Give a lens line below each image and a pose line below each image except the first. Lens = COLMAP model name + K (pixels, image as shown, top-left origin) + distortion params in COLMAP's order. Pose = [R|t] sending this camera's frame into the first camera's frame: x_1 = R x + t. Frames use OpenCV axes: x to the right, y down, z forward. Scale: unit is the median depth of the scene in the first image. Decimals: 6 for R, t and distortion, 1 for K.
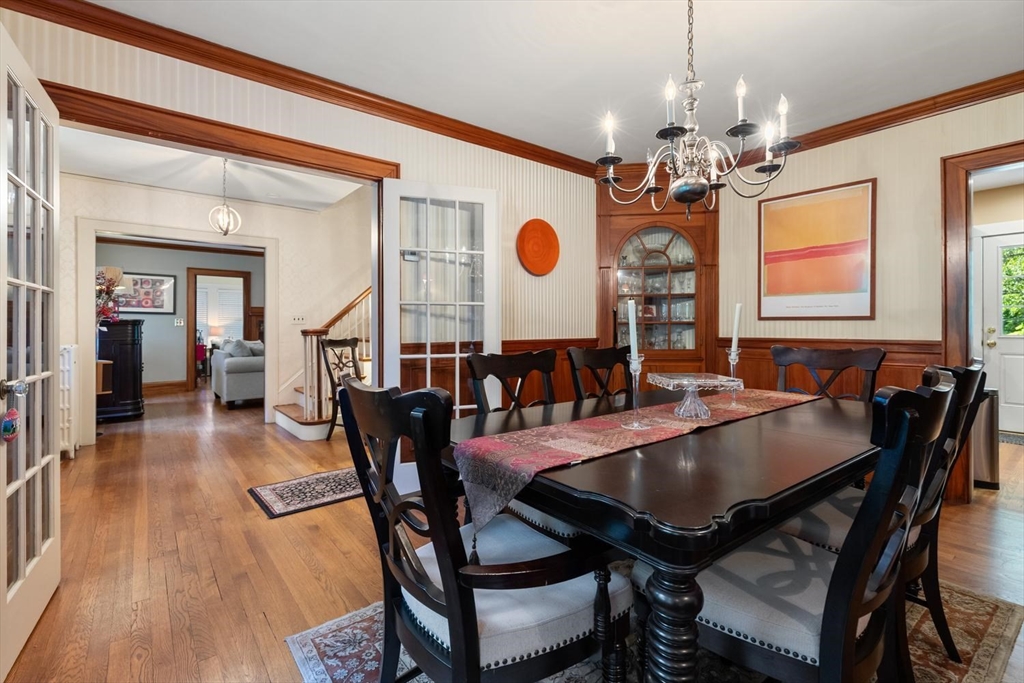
lens RADIAL K [[468.1, 0, 510.1], [0, 468.1, 331.9], [0, 0, 1]] dist [0.009521, -0.001579]
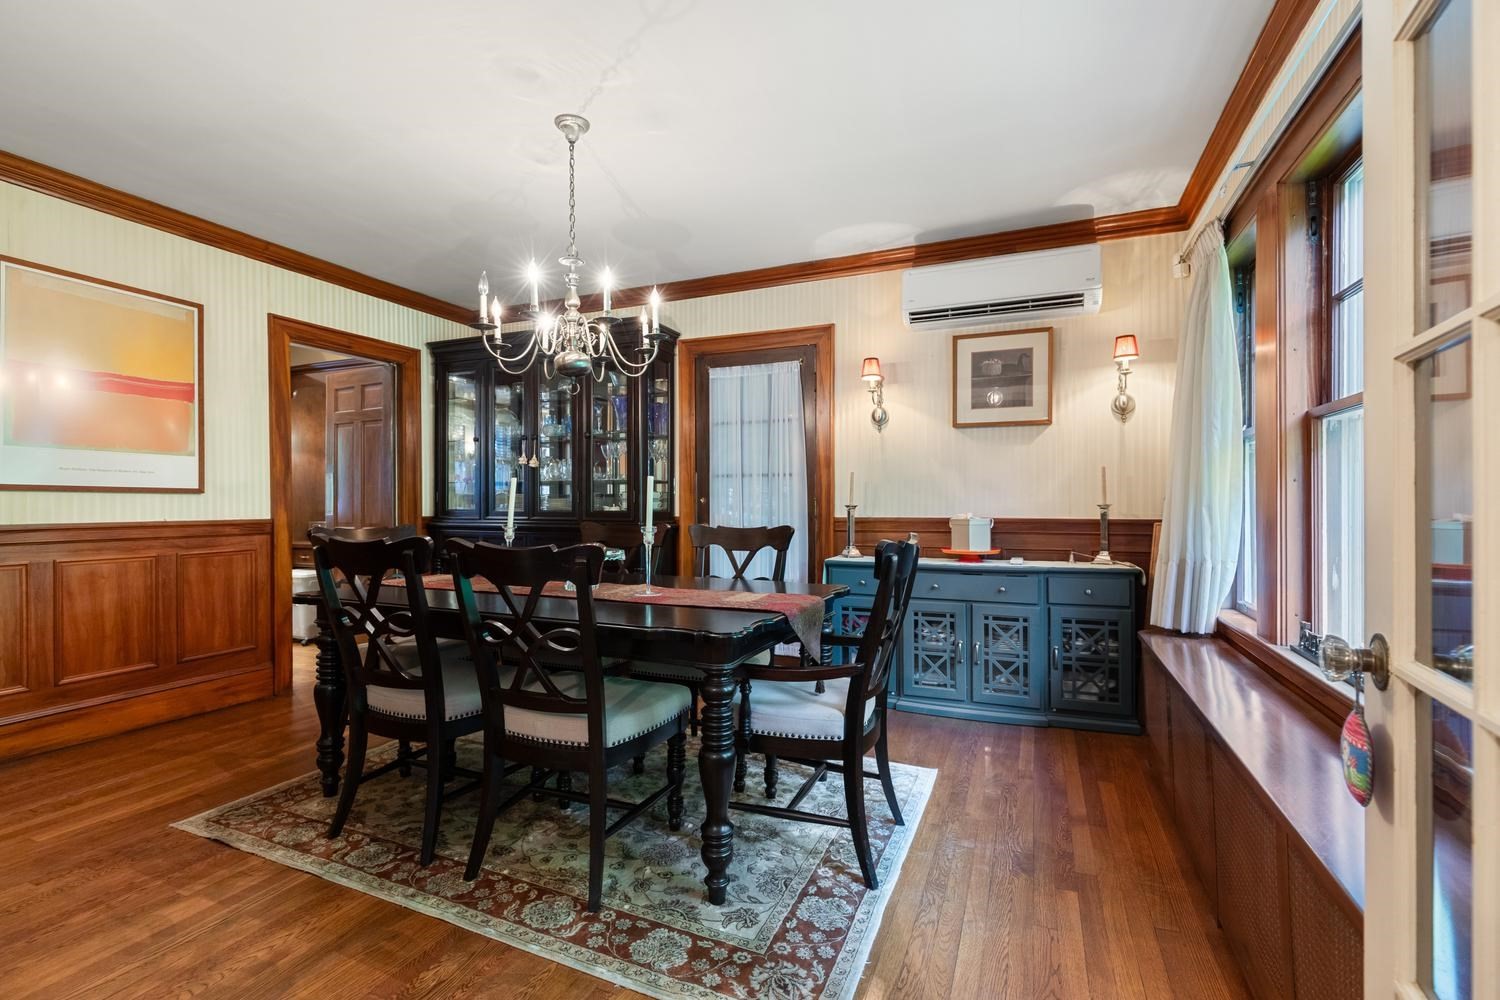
lens RADIAL K [[685.6, 0, 744.9], [0, 685.6, 503.0], [0, 0, 1]] dist [0.009521, -0.001579]
pose [[-0.478953, -0.002011, 0.877838, -0.618625], [0.004996, 0.999975, 0.005017, -0.012786], [-0.877826, 0.006789, -0.478931, 0.791006]]
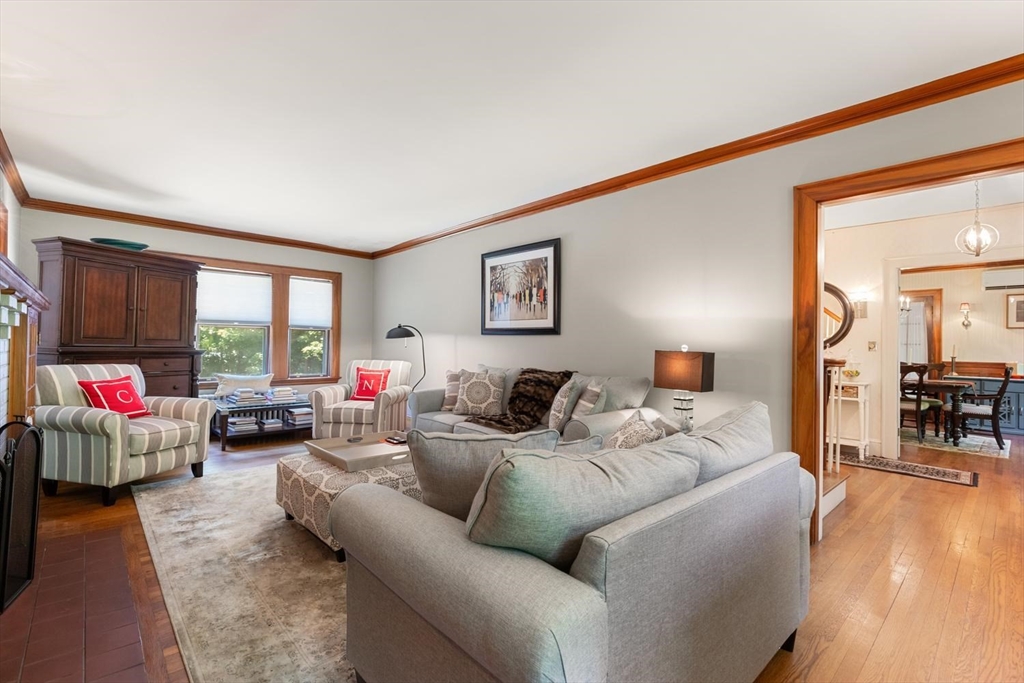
lens RADIAL K [[468.1, 0, 513.1], [0, 468.1, 337.6], [0, 0, 1]] dist [0.009521, -0.001579]
pose [[-0.085070, 0.012100, 0.996301, -1.710364], [-0.016477, 0.999772, -0.013549, -0.028715], [-0.996239, -0.017569, -0.084852, 2.337962]]
